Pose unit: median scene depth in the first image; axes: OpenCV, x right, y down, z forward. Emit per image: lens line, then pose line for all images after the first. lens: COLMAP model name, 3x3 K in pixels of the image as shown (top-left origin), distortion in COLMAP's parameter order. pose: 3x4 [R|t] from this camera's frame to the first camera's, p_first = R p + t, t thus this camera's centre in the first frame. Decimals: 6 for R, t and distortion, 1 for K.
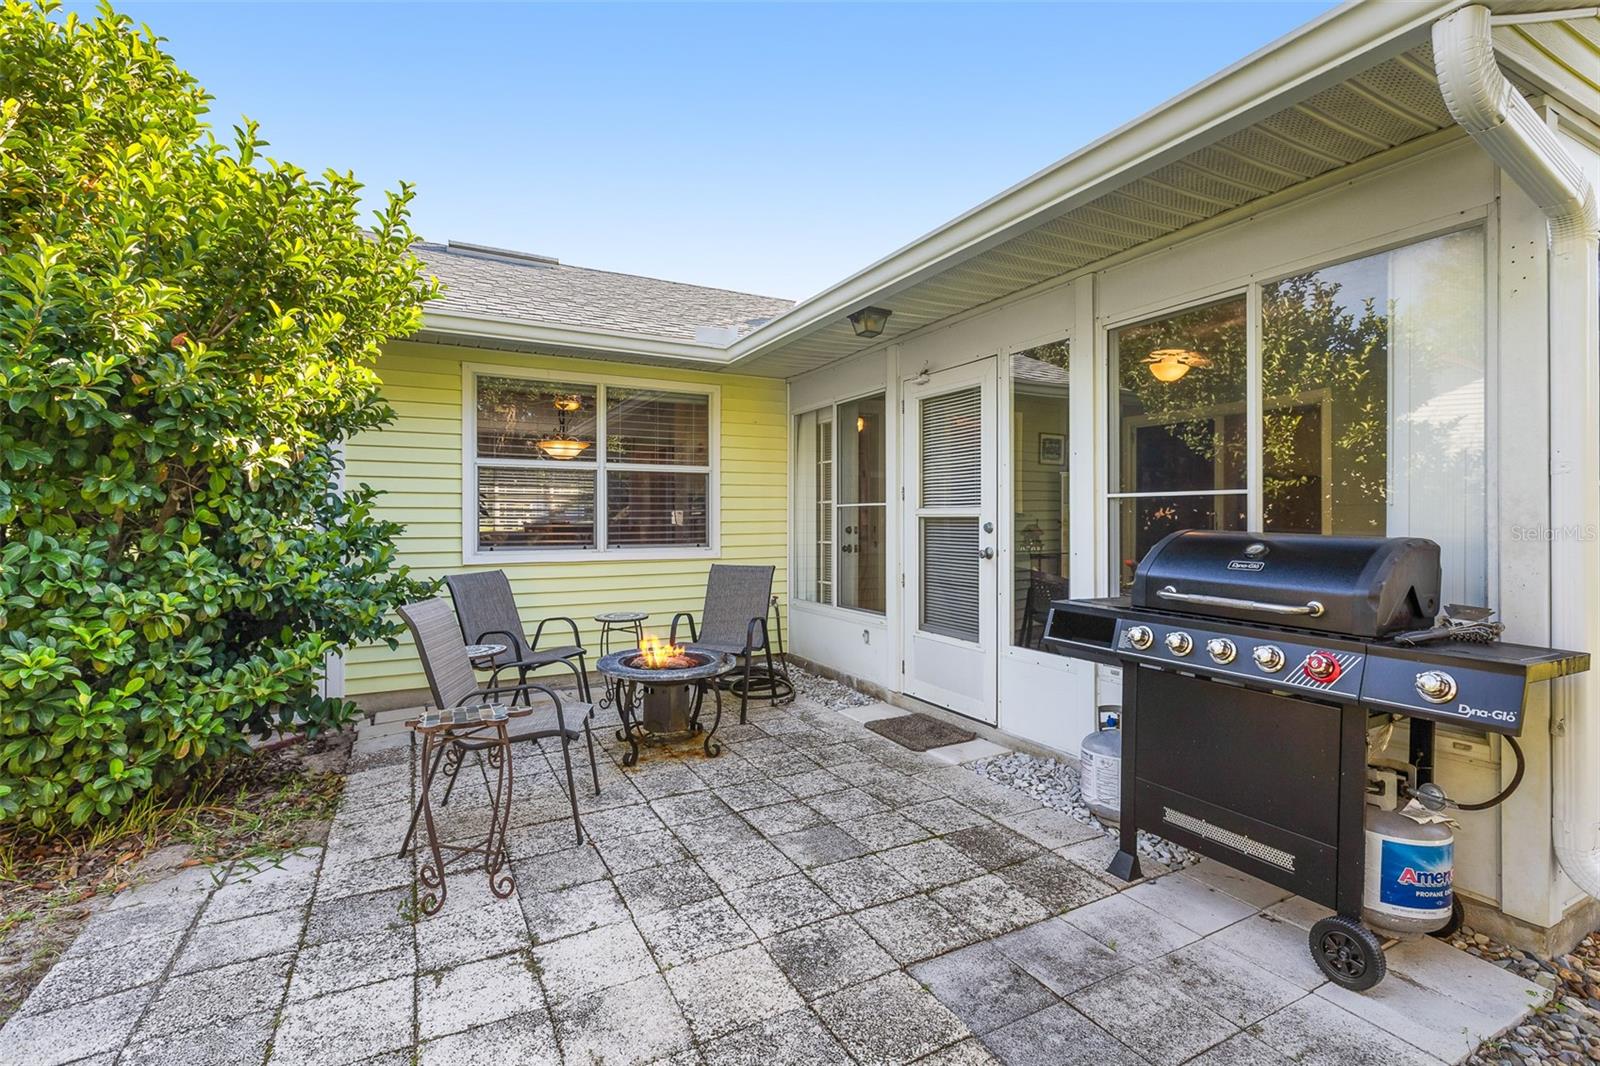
lens RADIAL K [[739.6, 0, 800.0], [0, 739.6, 533.0], [0, 0, 1]] dist [-0.074070, -0.000096]
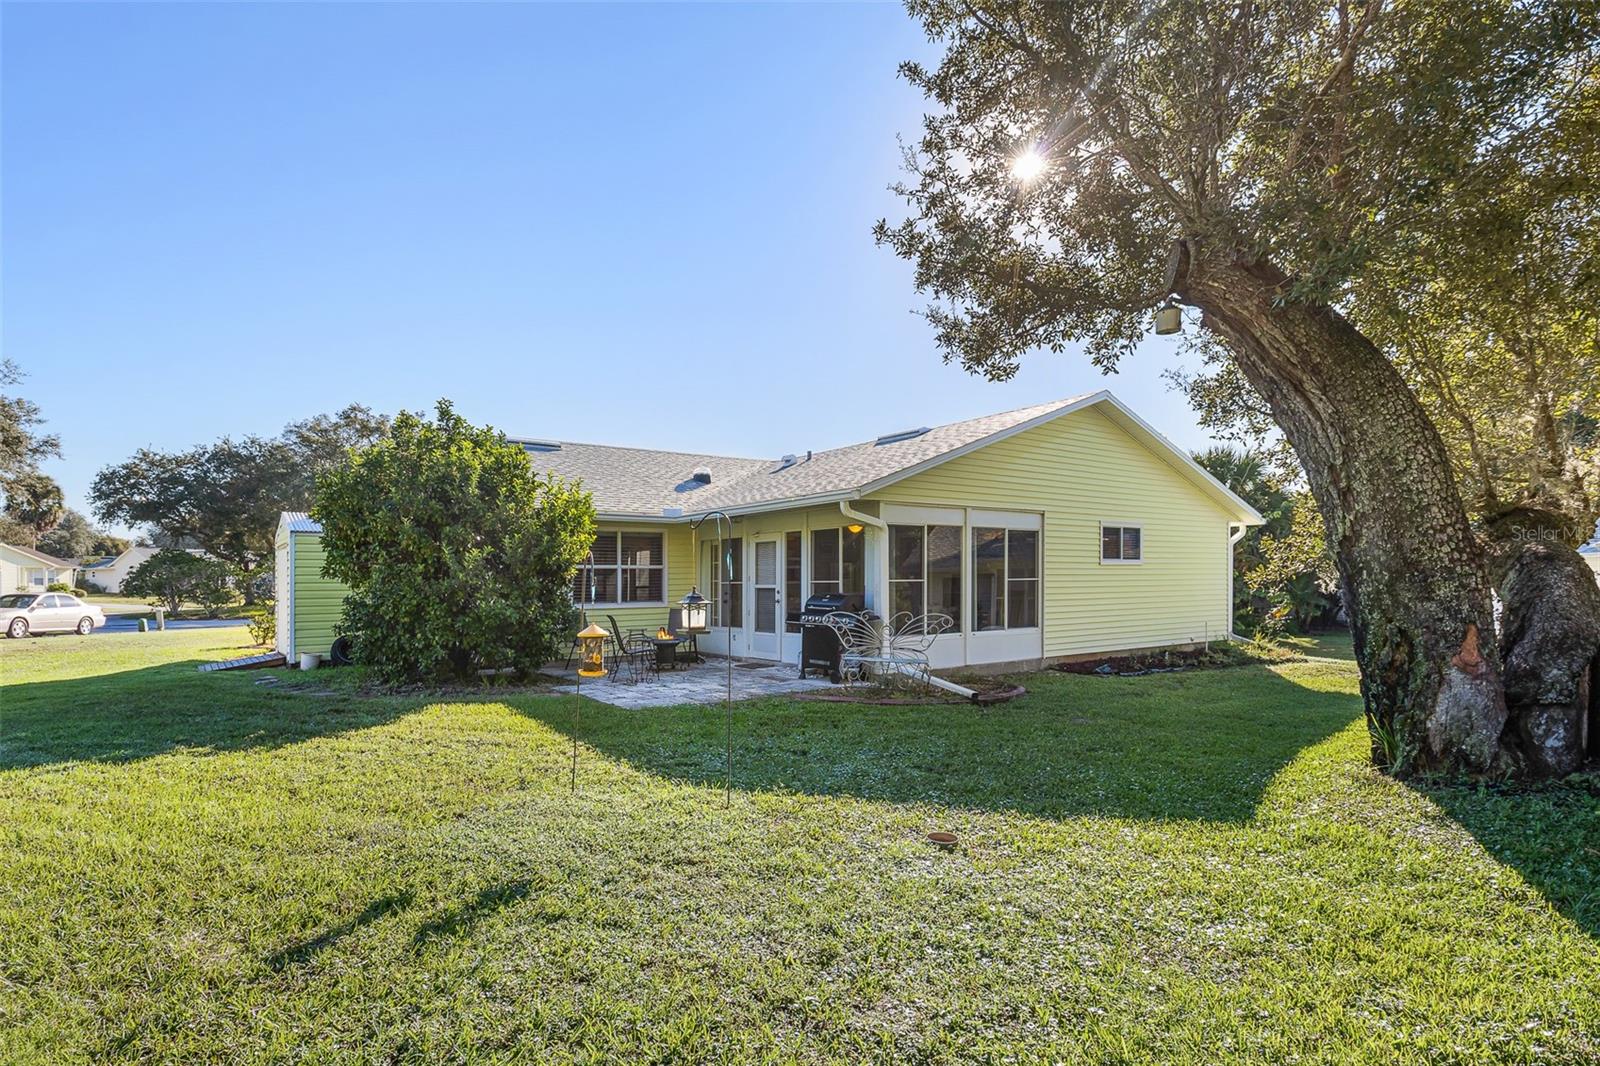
lens RADIAL K [[824.4, 0, 742.5], [0, 824.4, 610.7], [0, 0, 1]] dist [-0.000388, 0.000242]
pose [[0.993964, -0.012354, 0.109007, -0.191106], [0.010664, 0.999814, 0.016078, 0.010132], [-0.109185, -0.014818, 0.993911, -1.804325]]
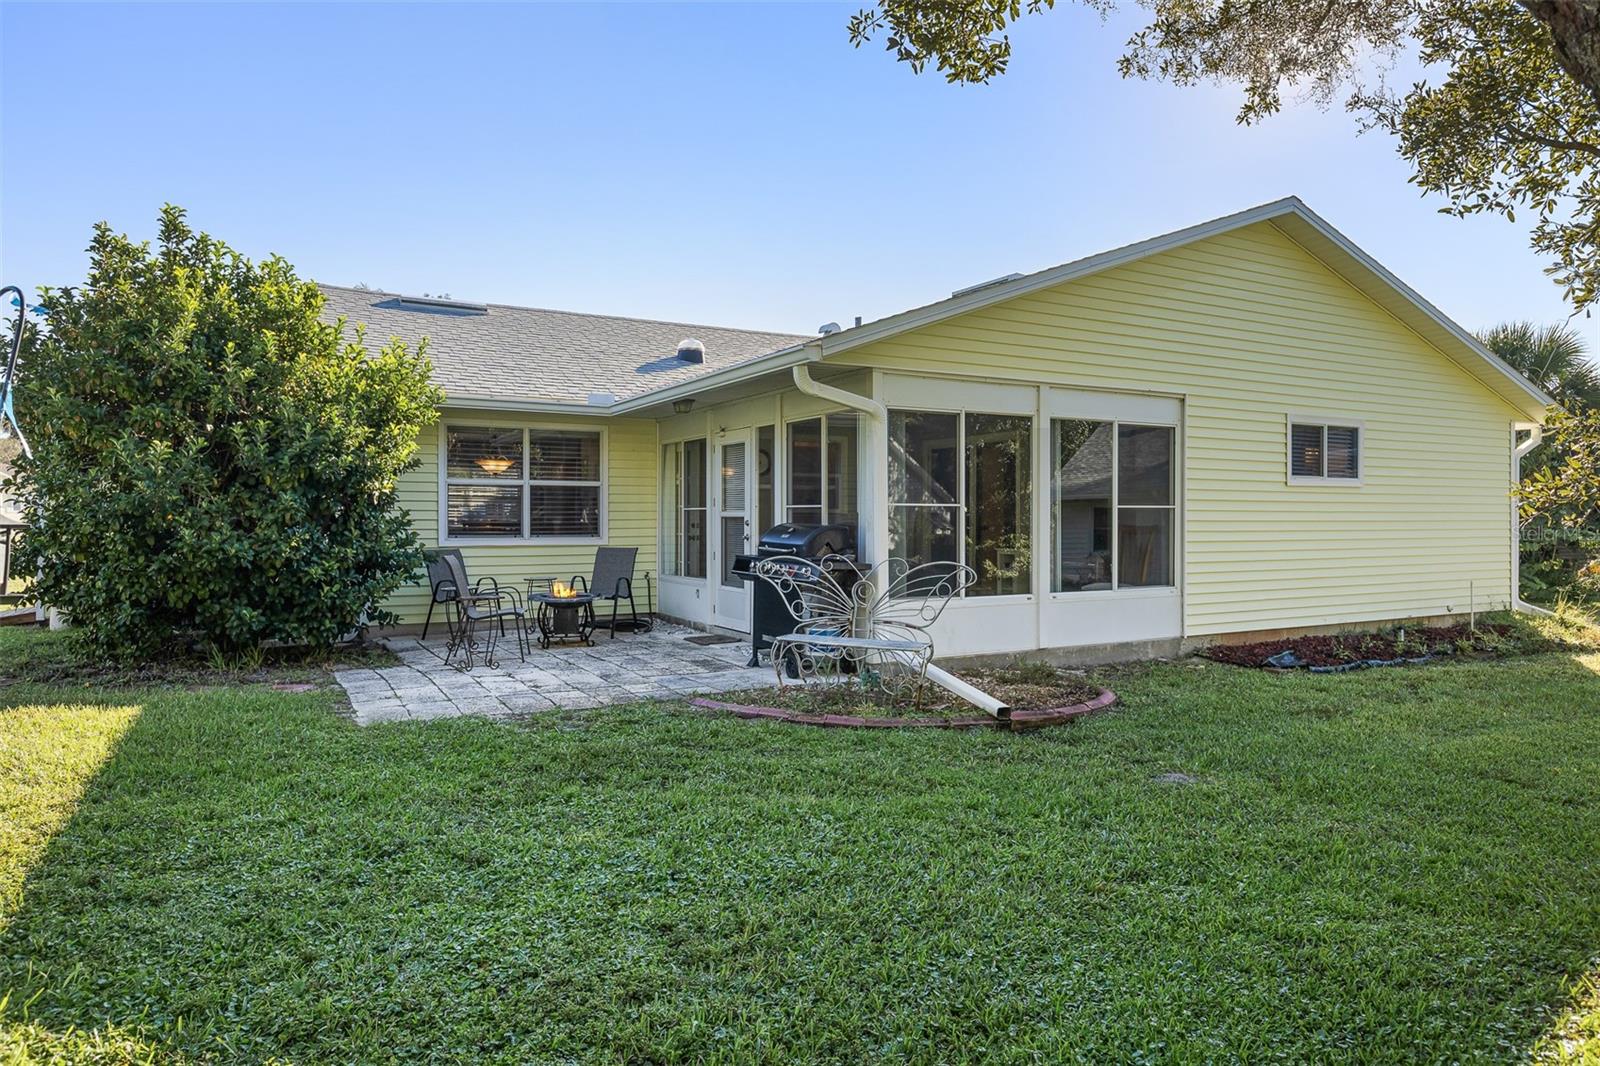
lens RADIAL K [[1029.2, 0, 800.0], [0, 1029.2, 533.0], [0, 0, 1]] dist [-0.002352, -0.004683]
pose [[0.999727, 0.002422, 0.023250, 0.270357], [-0.002340, 0.999991, -0.003540, 0.020950], [-0.023258, 0.003484, 0.999723, -1.256569]]
